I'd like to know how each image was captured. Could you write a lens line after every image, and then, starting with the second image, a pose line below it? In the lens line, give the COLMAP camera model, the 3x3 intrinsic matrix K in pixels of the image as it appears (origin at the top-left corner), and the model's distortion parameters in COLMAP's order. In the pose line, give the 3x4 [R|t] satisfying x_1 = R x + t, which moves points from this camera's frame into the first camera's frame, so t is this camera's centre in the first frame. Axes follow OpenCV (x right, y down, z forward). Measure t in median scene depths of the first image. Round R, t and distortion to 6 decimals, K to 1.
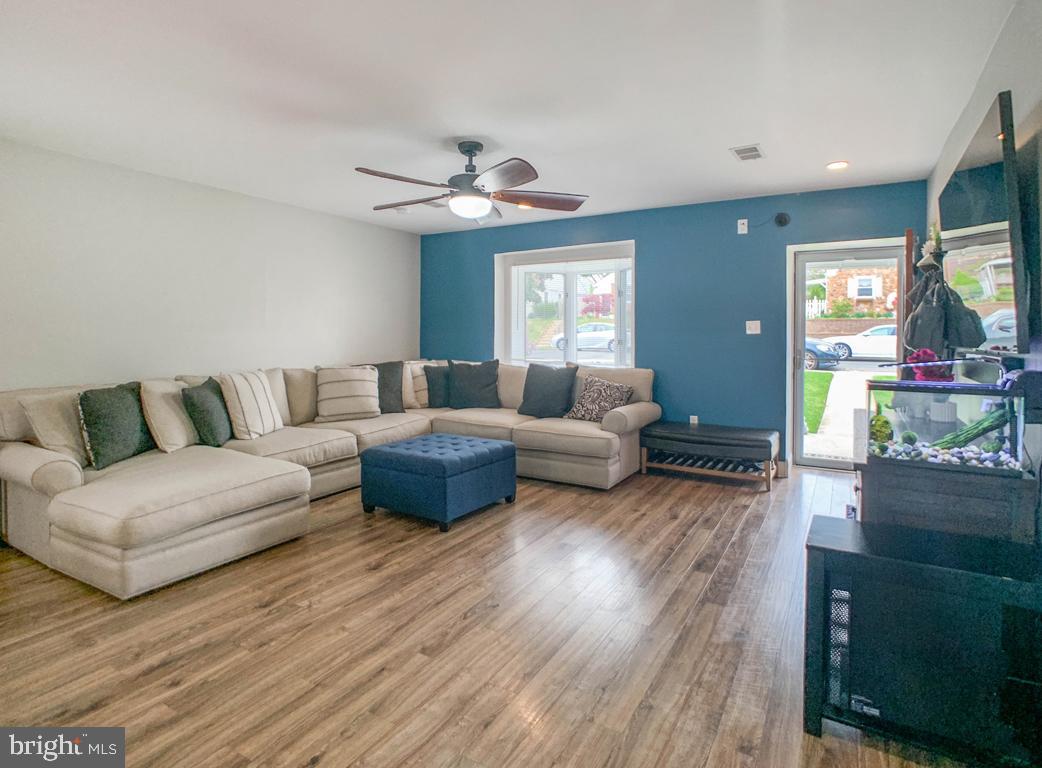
lens RADIAL K [[568.1, 0, 523.9], [0, 568.1, 367.9], [0, 0, 1]] dist [-0.034991, -0.000647]
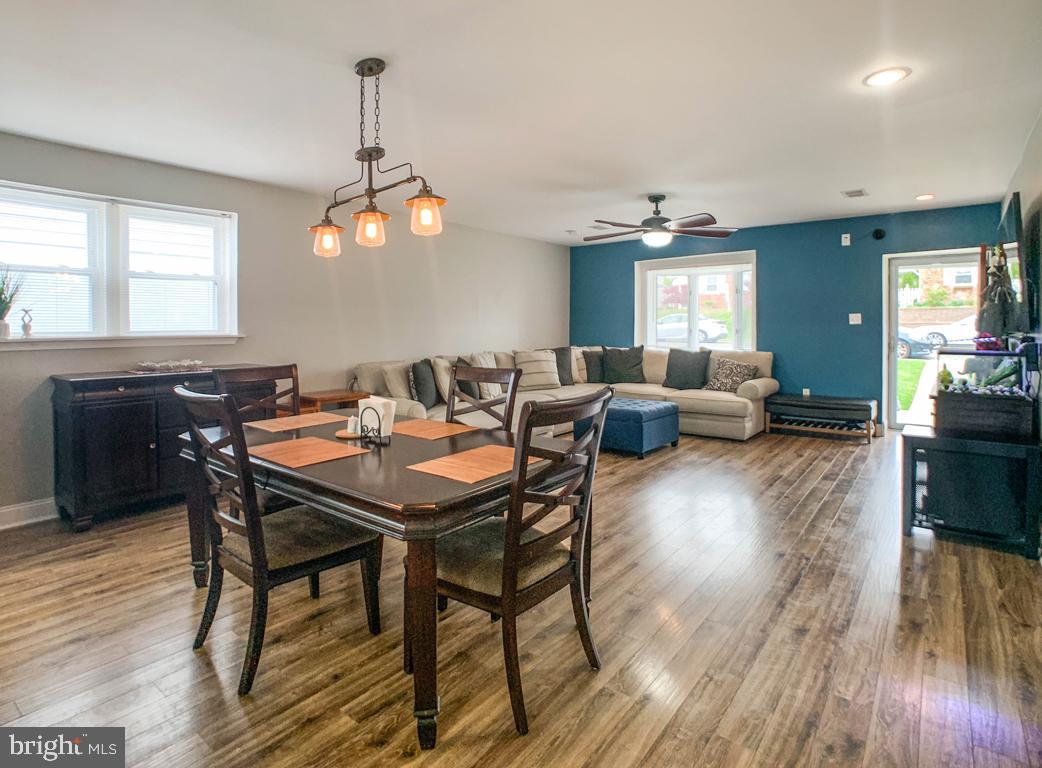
lens RADIAL K [[576.0, 0, 521.7], [0, 576.0, 357.7], [0, 0, 1]] dist [-0.037338, 0.003577]
pose [[0.992731, -0.001308, -0.120346, -0.188865], [0.000736, 0.999988, -0.004804, 0.022002], [0.120351, 0.004681, 0.992720, -0.368185]]
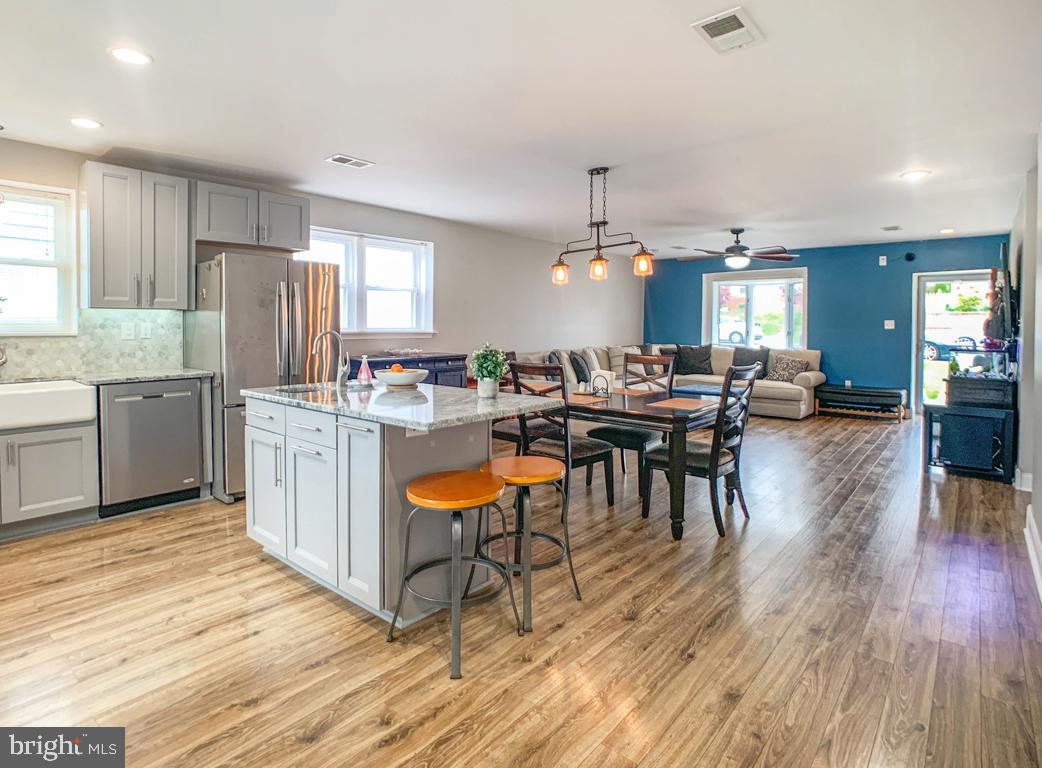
lens RADIAL K [[576.0, 0, 521.7], [0, 576.0, 357.7], [0, 0, 1]] dist [-0.037338, 0.003577]
pose [[0.987116, 0.012068, -0.159551, -0.360793], [-0.012799, 0.999912, -0.003556, 0.040890], [0.159494, 0.005552, 0.987183, -0.741171]]
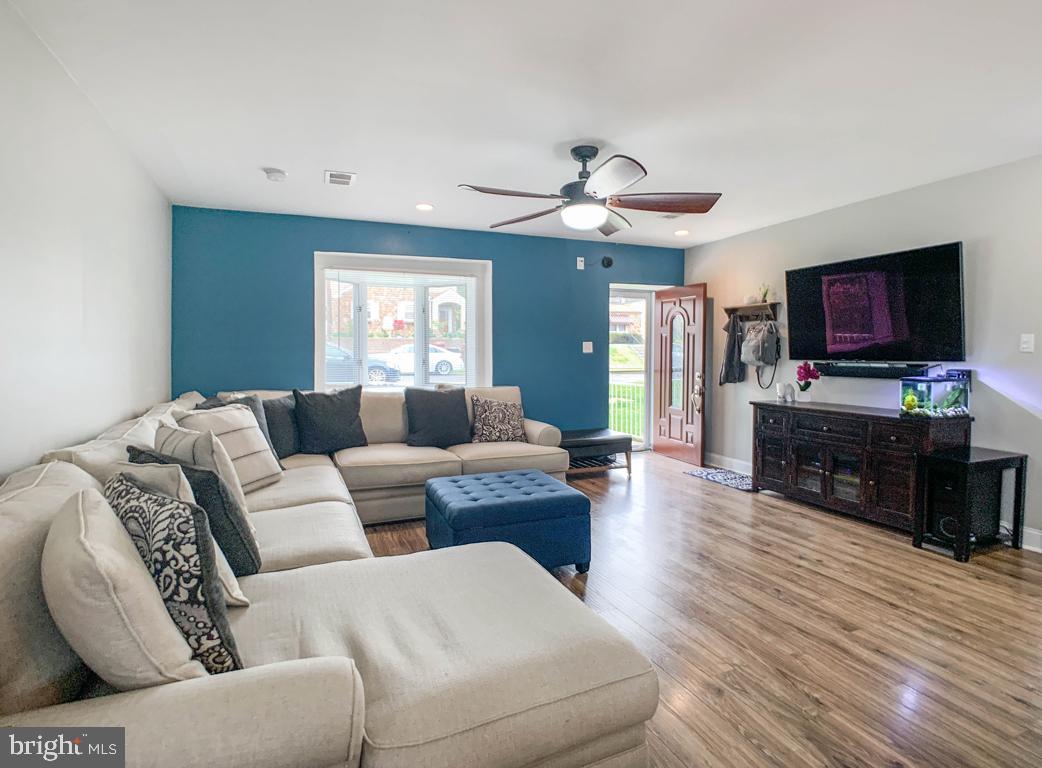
lens RADIAL K [[559.3, 0, 558.5], [0, 559.3, 384.4], [0, 0, 1]] dist [-0.003394, -0.000146]
pose [[0.562349, -0.051428, 0.825299, -0.644349], [0.053902, 0.998221, 0.025476, -0.025782], [-0.825142, 0.030159, 0.564120, 0.375755]]
